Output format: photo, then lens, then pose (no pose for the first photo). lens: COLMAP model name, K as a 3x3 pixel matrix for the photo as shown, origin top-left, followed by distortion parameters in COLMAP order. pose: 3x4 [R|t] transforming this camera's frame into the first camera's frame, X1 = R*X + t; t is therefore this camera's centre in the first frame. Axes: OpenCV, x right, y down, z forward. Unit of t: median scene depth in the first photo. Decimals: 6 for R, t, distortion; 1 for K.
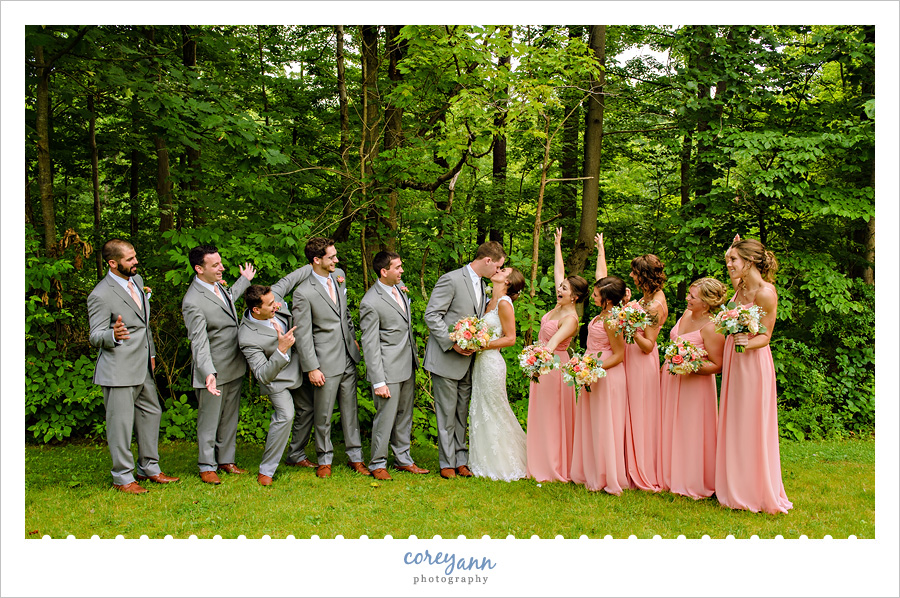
lens RADIAL K [[735.7, 0, 454.6], [0, 735.7, 301.4], [0, 0, 1]] dist [-0.004747, -0.003047]
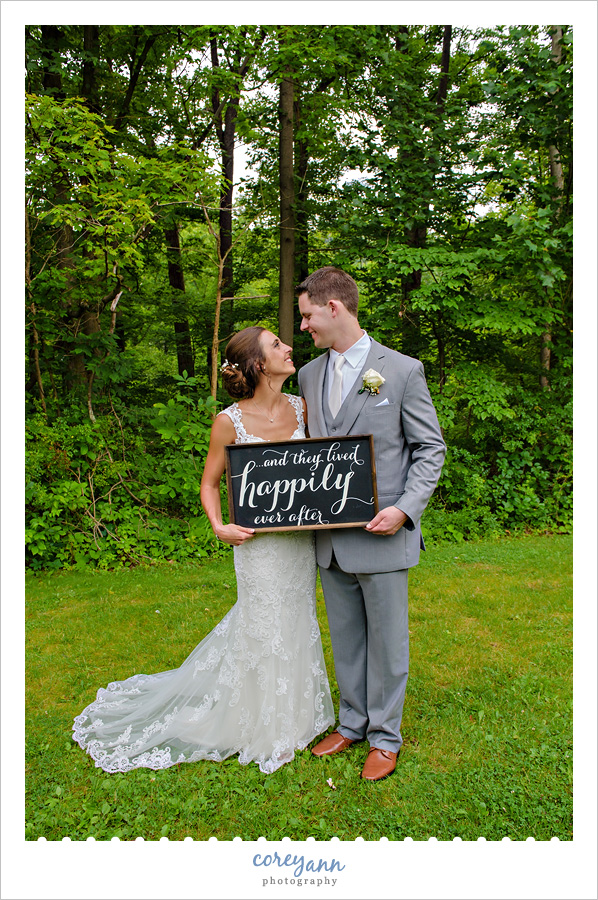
lens RADIAL K [[681.3, 0, 301.9], [0, 681.3, 456.1], [0, 0, 1]] dist [-0.043644, 0.000252]
pose [[0.995092, -0.041366, 0.089891, 0.150957], [0.035696, 0.997324, 0.063797, -0.004344], [-0.092289, -0.060275, 0.993906, 0.046701]]
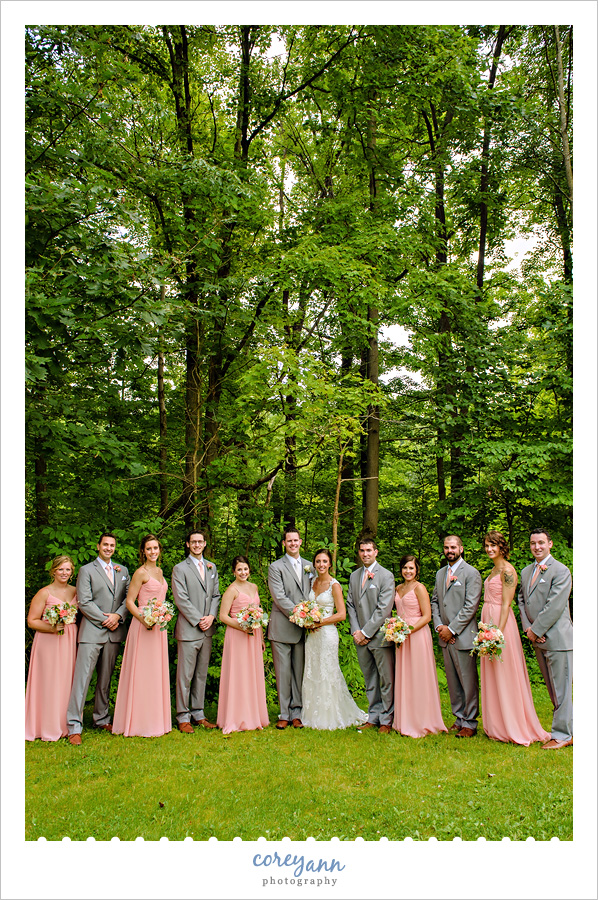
lens RADIAL K [[643.4, 0, 295.8], [0, 643.4, 450.4], [0, 0, 1]] dist [-0.033665, -0.002620]
pose [[0.995955, -0.008746, 0.089431, -0.054048], [0.025655, 0.981502, -0.189725, -0.008085], [-0.086117, 0.191252, 0.977756, -0.085479]]
